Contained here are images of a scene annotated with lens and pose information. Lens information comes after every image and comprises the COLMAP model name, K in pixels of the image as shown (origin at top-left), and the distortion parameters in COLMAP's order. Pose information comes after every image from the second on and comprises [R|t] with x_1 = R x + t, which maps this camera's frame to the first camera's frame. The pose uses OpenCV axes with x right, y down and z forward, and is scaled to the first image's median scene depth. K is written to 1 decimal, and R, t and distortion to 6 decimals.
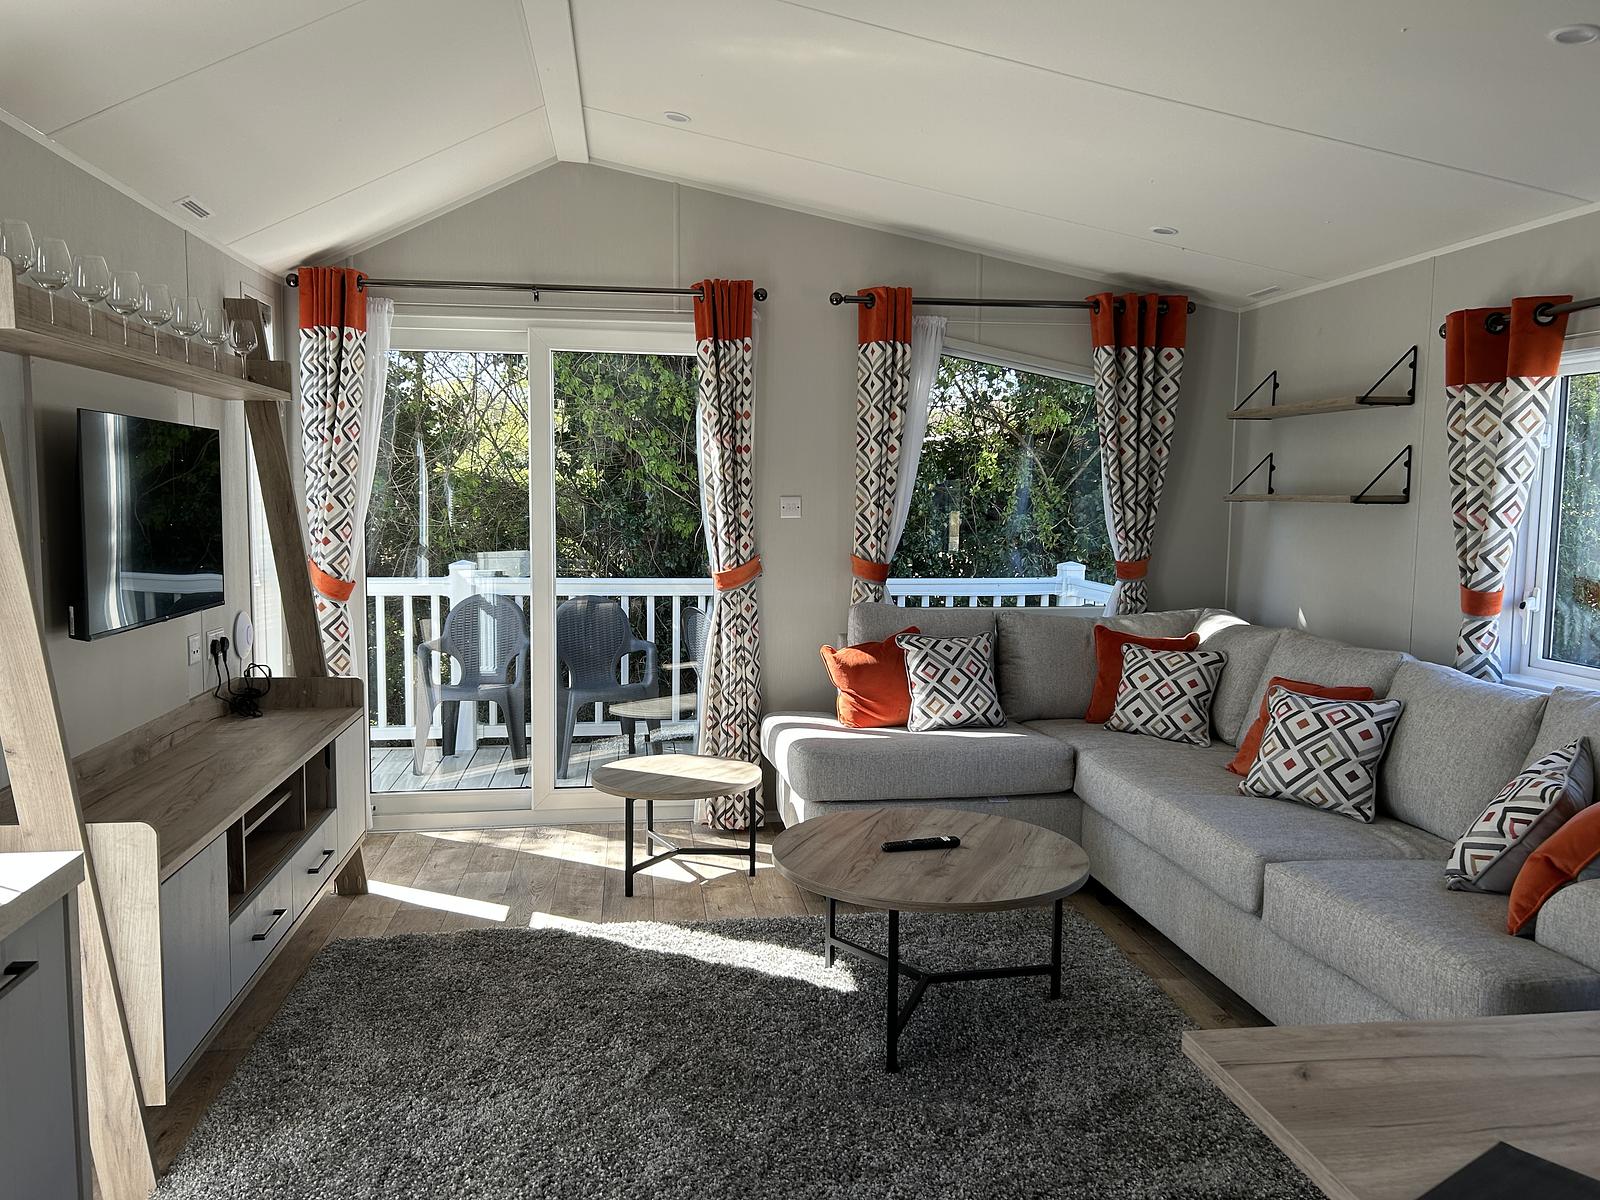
lens RADIAL K [[1212.6, 0, 788.9], [0, 1212.6, 604.1], [0, 0, 1]] dist [0.091908, -0.122118]
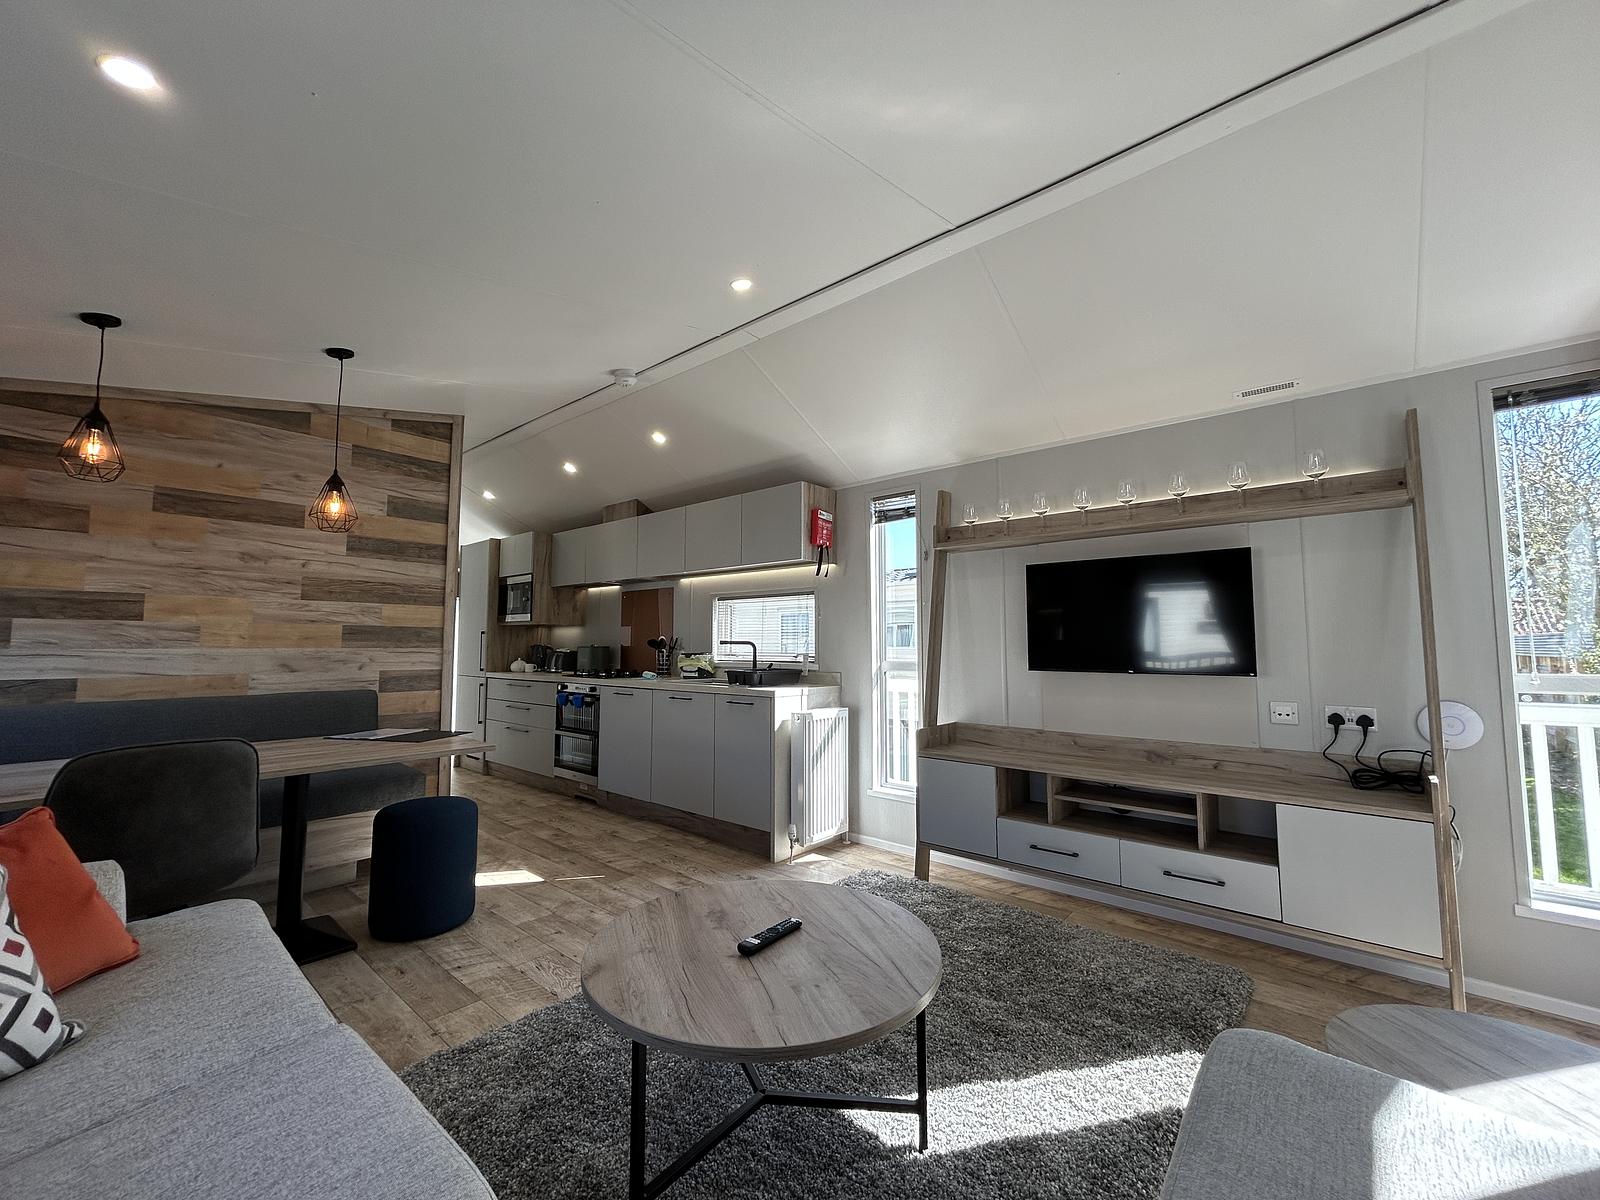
lens RADIAL K [[644.4, 0, 798.0], [0, 644.4, 599.7], [0, 0, 1]] dist [-0.001721, -0.000234]
pose [[-0.749924, -0.058992, -0.658889, 0.308895], [-0.070068, 0.997496, -0.009559, -0.034497], [0.657803, 0.038998, -0.752179, 0.996072]]
